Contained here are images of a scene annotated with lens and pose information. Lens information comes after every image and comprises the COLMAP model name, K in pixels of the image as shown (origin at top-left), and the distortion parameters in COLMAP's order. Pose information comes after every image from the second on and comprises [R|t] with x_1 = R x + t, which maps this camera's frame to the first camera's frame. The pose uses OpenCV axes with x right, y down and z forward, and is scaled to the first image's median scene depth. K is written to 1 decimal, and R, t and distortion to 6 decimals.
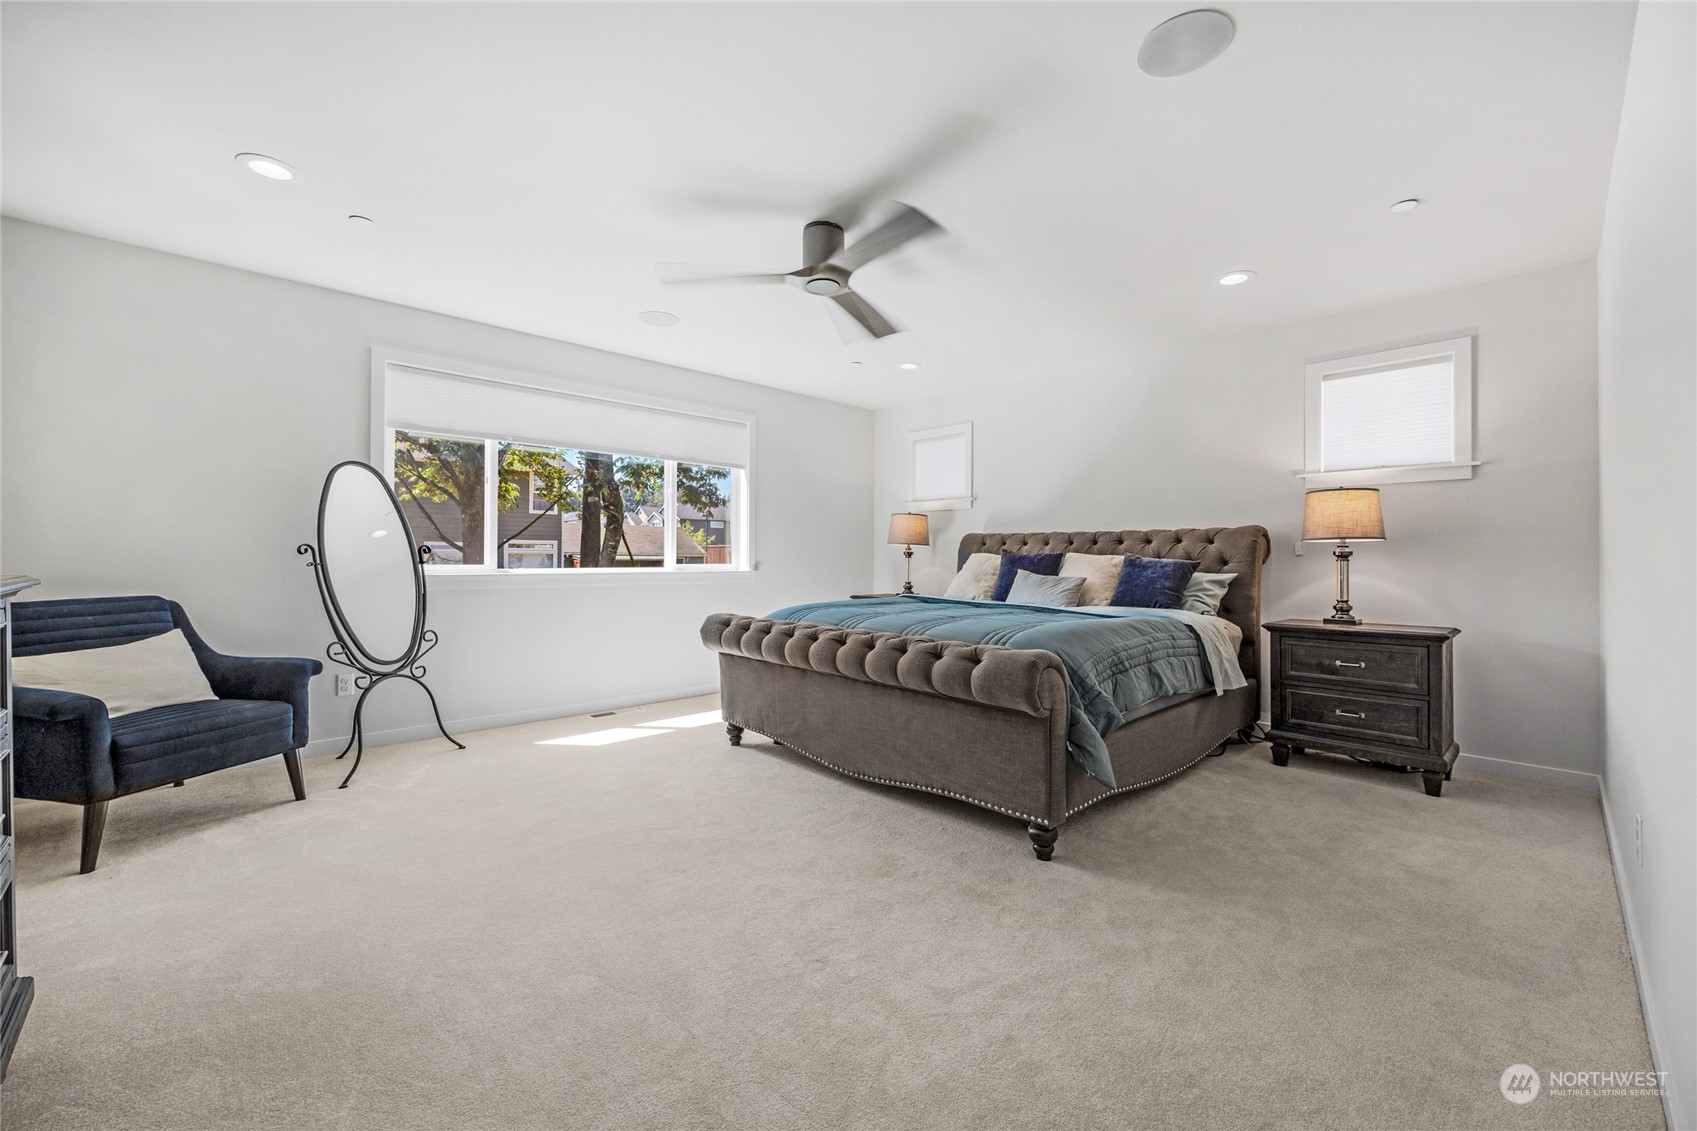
lens RADIAL K [[674.3, 0, 852.7], [0, 674.3, 557.1], [0, 0, 1]] dist [-0.000269, -0.000053]
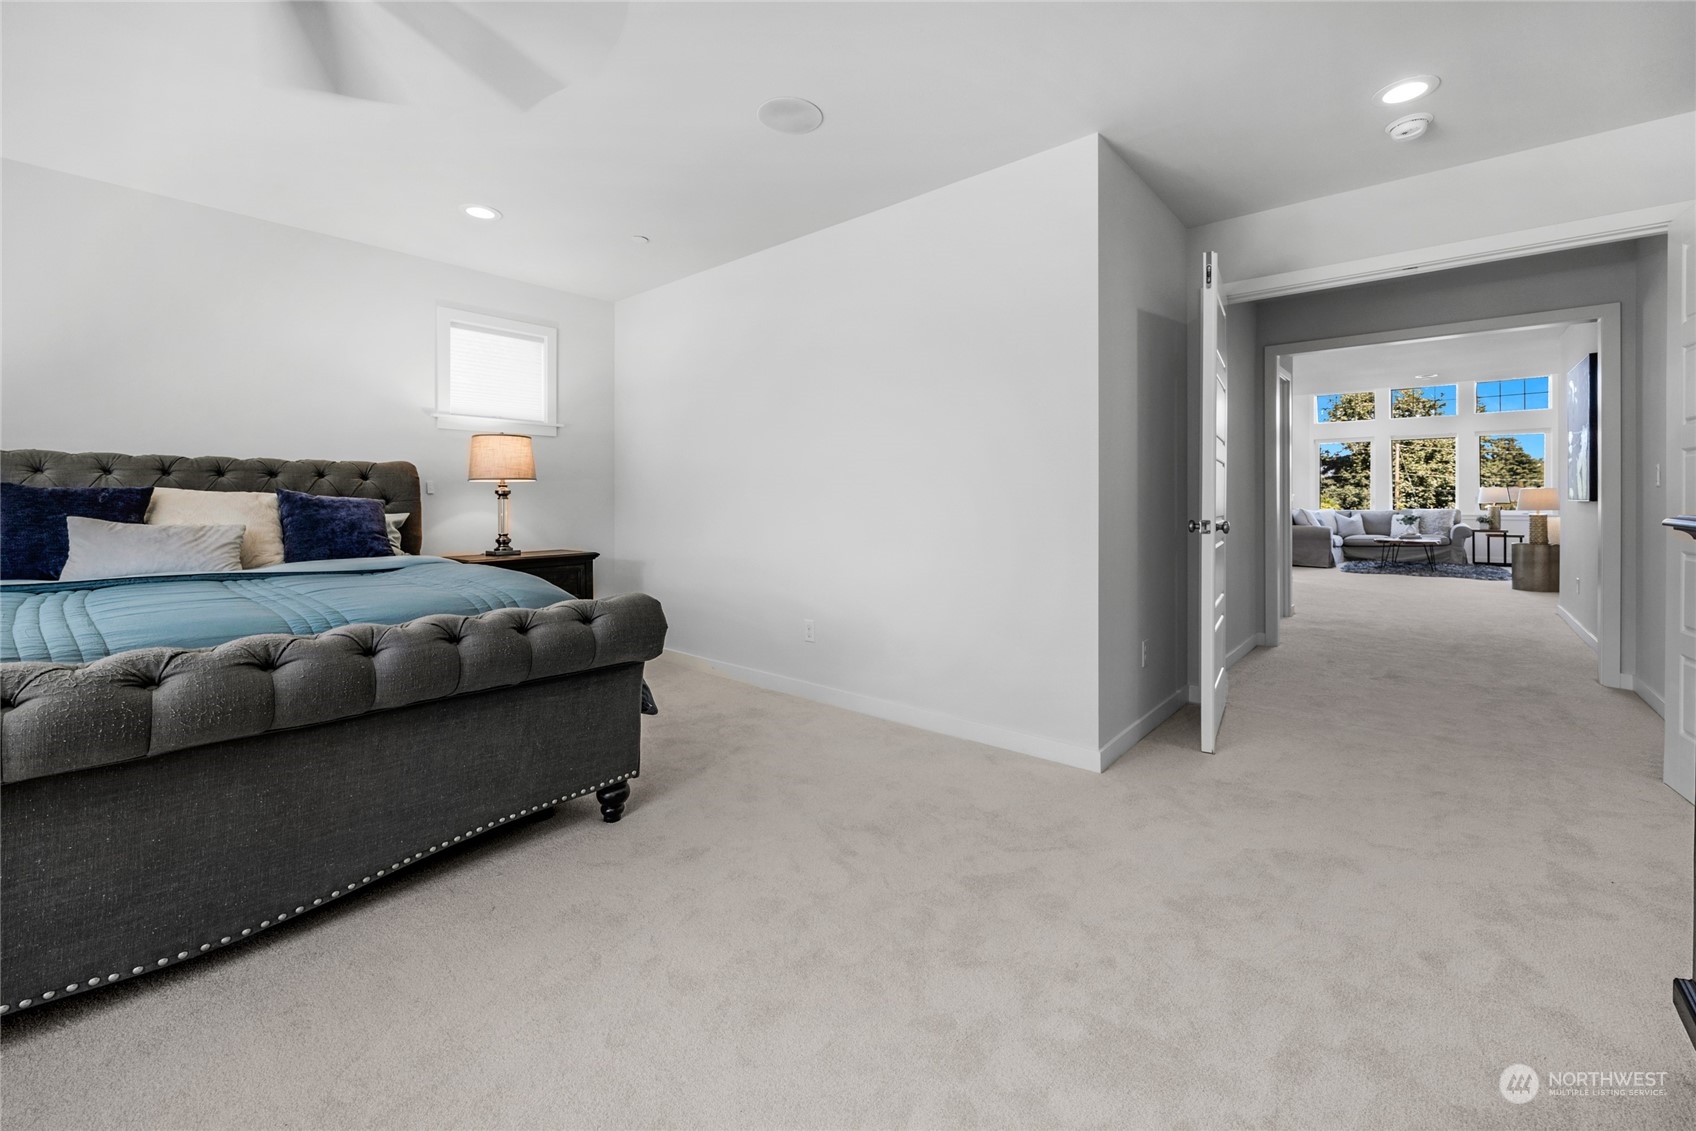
lens RADIAL K [[700.7, 0, 854.5], [0, 700.7, 502.3], [0, 0, 1]] dist [0.000328, 0.000002]
pose [[-0.107071, -0.007326, 0.994224, -0.457488], [-0.001837, 0.999973, 0.007170, 0.001698], [-0.994250, -0.001059, -0.107082, 0.498778]]
